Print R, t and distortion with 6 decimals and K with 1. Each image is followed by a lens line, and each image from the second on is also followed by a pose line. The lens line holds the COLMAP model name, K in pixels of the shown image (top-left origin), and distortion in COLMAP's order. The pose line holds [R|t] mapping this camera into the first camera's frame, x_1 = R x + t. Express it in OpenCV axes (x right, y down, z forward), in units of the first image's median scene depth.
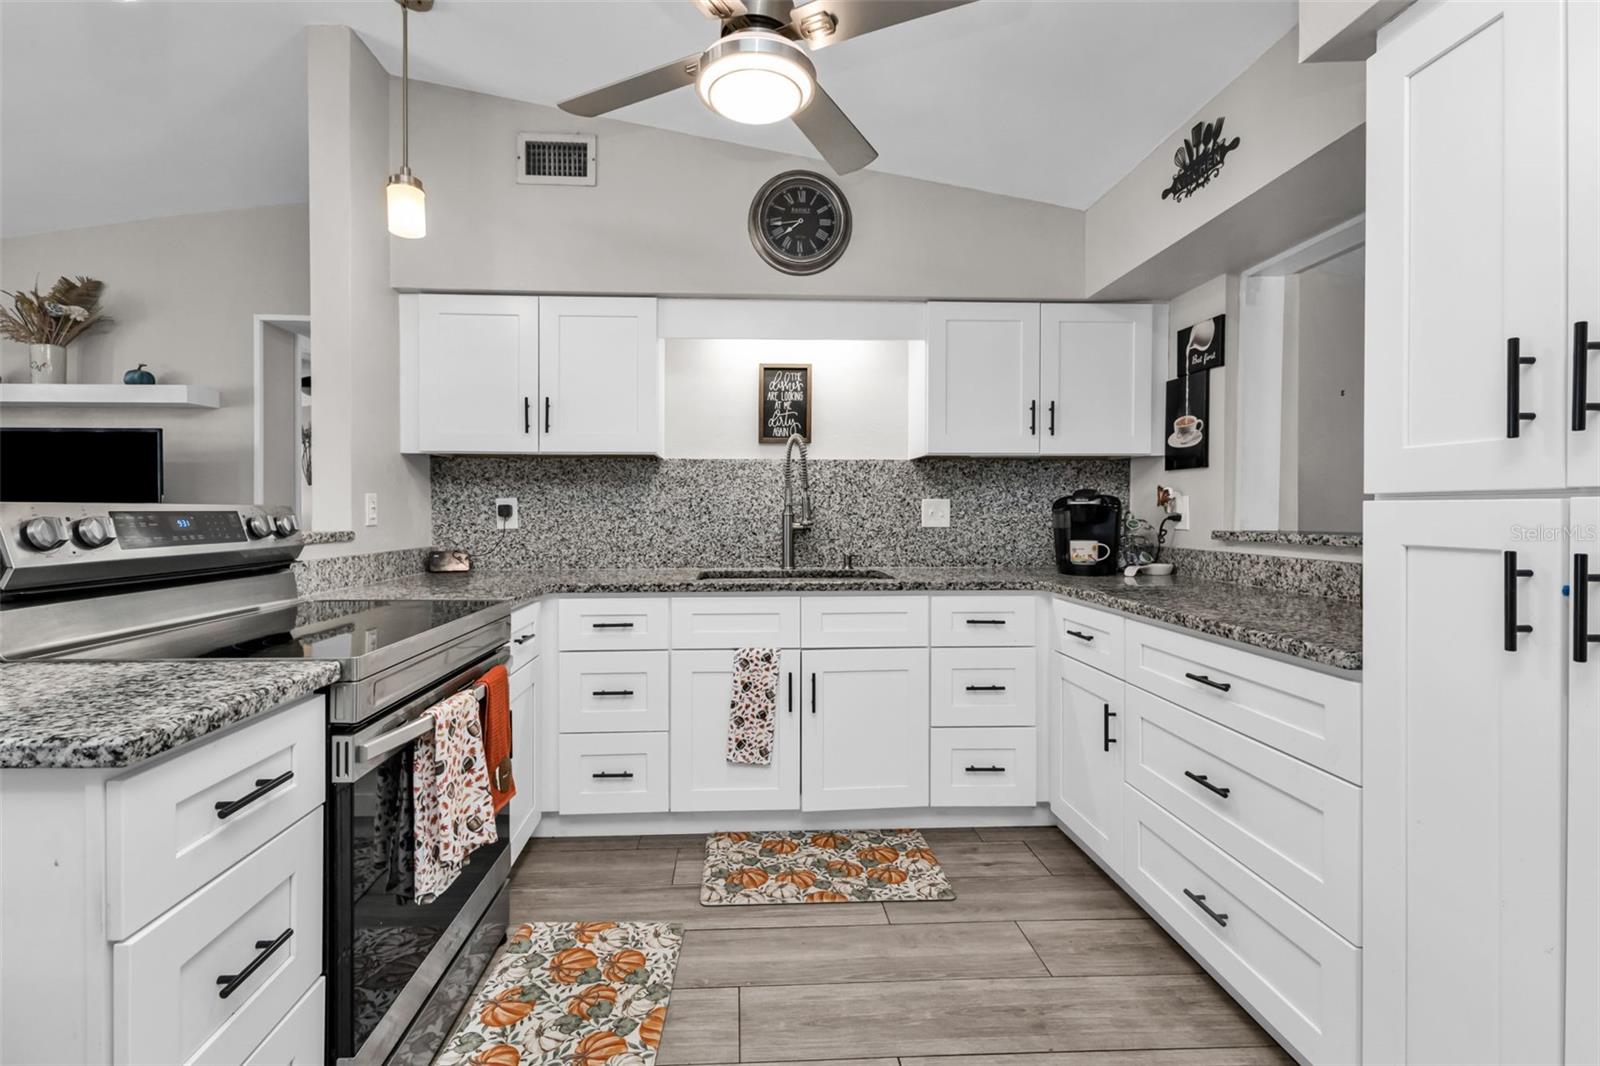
lens RADIAL K [[710.9, 0, 781.8], [0, 710.9, 513.2], [0, 0, 1]] dist [0.008398, 0.000194]
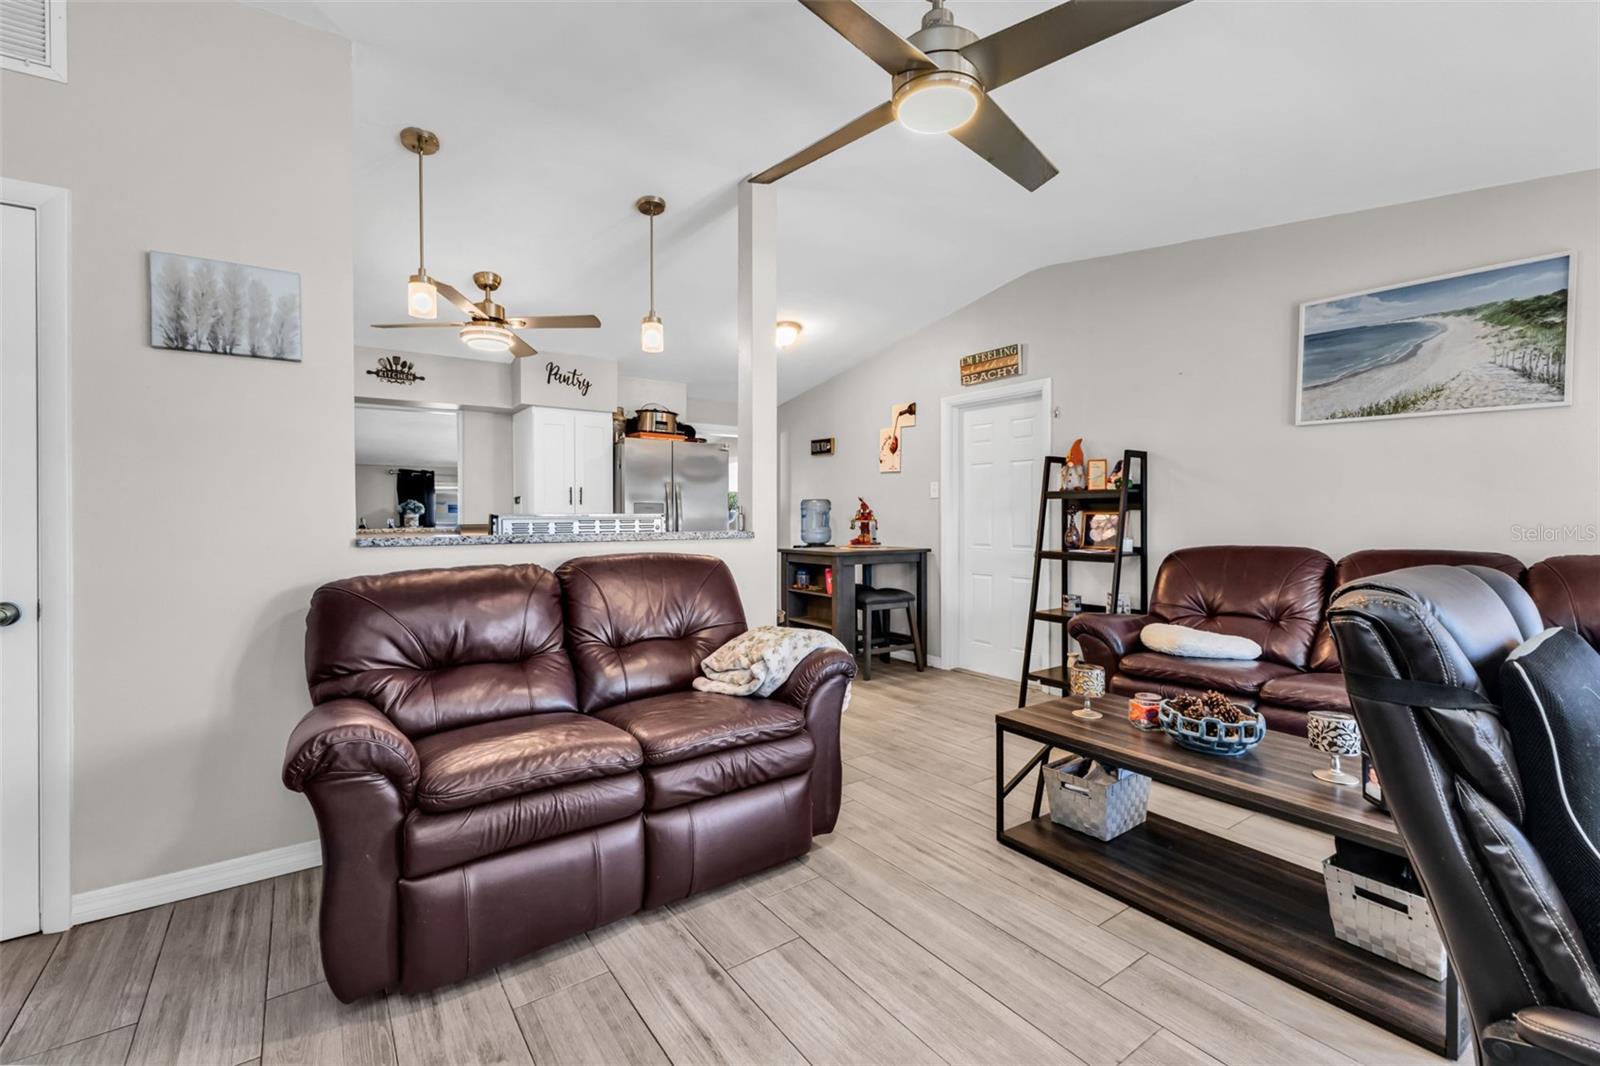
lens RADIAL K [[692.2, 0, 778.1], [0, 692.2, 514.9], [0, 0, 1]] dist [0.010221, -0.003521]
pose [[-0.521395, -0.004749, 0.853302, -1.705998], [0.004689, 0.999953, 0.008430, -0.024959], [-0.853302, 0.008396, -0.521349, 0.936413]]
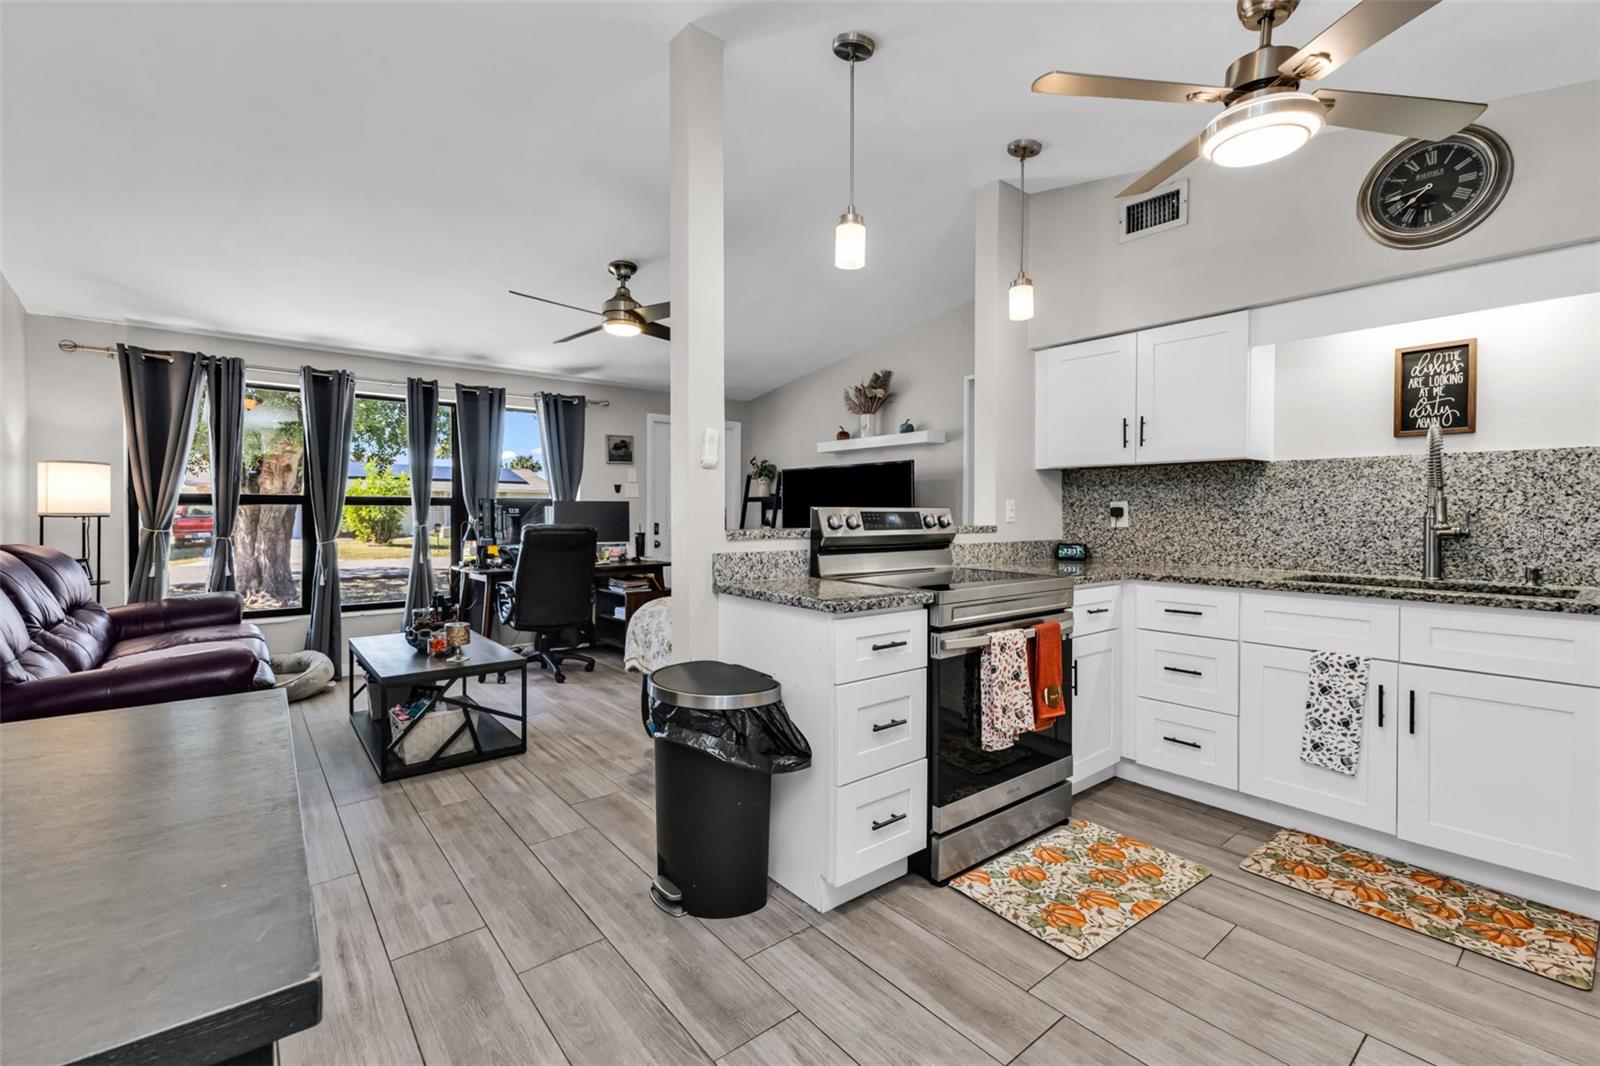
lens RADIAL K [[692.2, 0, 778.1], [0, 692.2, 514.9], [0, 0, 1]] dist [0.010221, -0.003521]
pose [[0.574719, 0.006097, -0.818328, 0.303179], [-0.005719, 0.999978, 0.003434, 0.000722], [0.818331, 0.002706, 0.574741, -0.179598]]
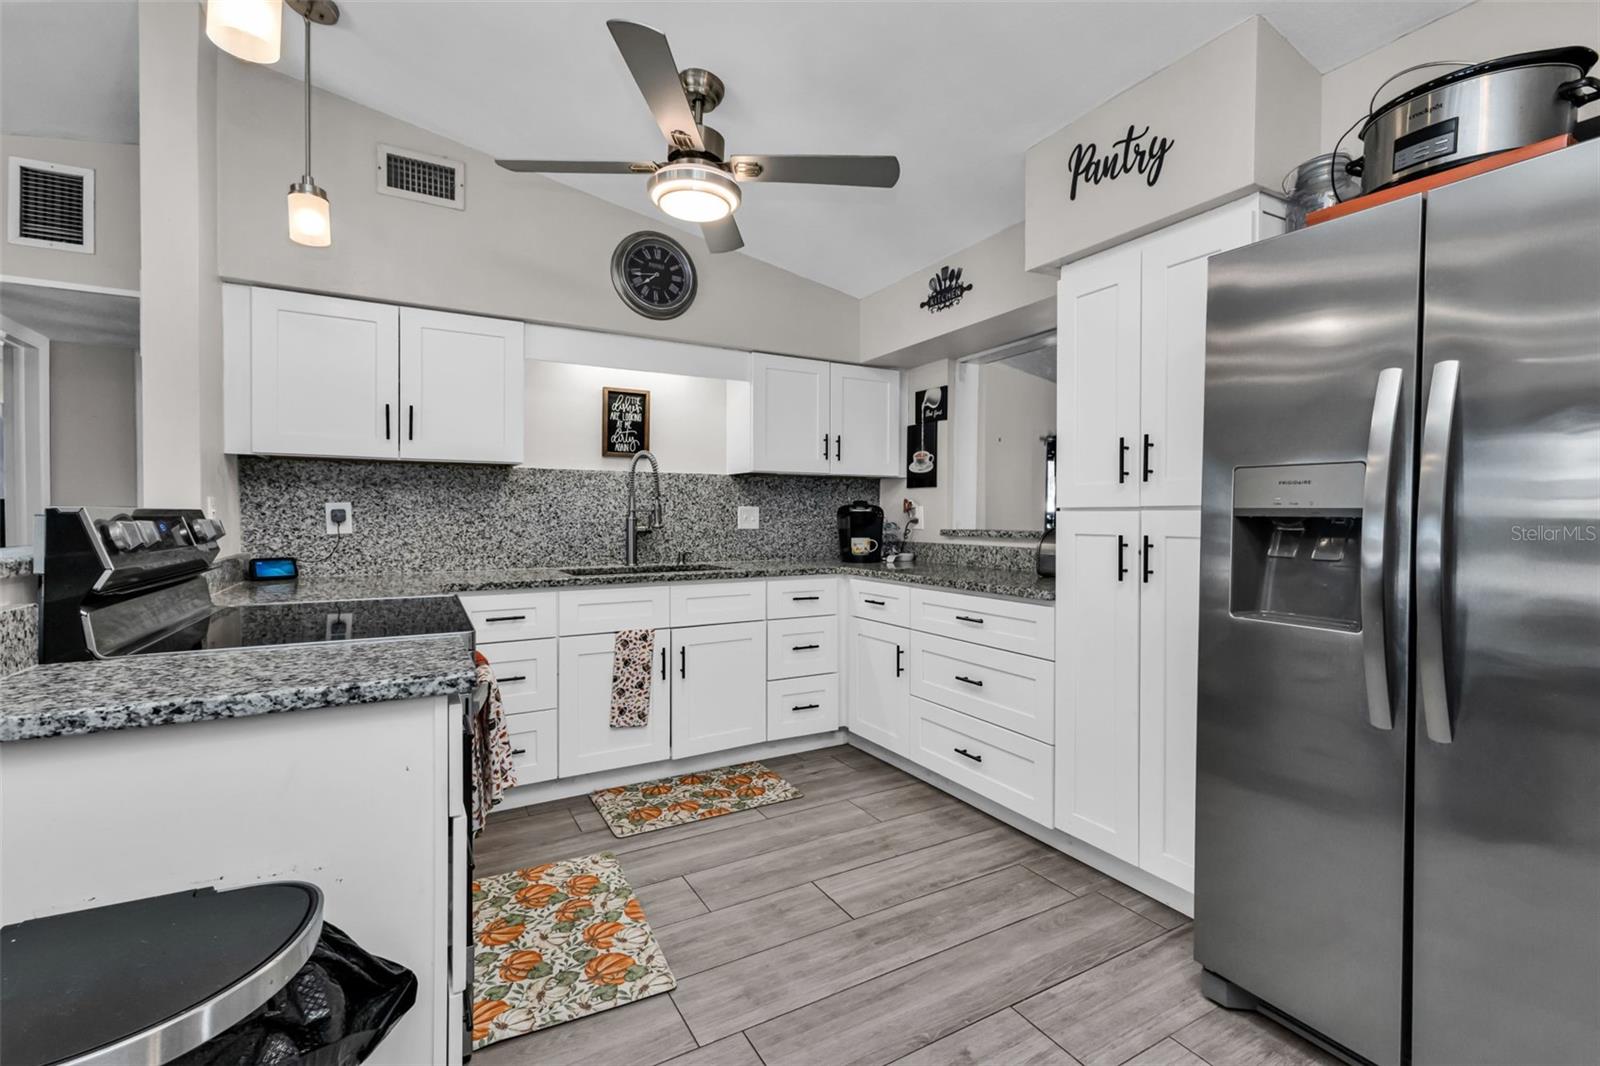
lens RADIAL K [[698.3, 0, 801.8], [0, 698.3, 518.3], [0, 0, 1]] dist [0.008856, 0.000083]
pose [[0.896346, -0.000036, 0.443355, -0.306292], [-0.000065, 1.000000, 0.000212, 0.000608], [-0.443355, -0.000218, 0.896346, -0.183597]]
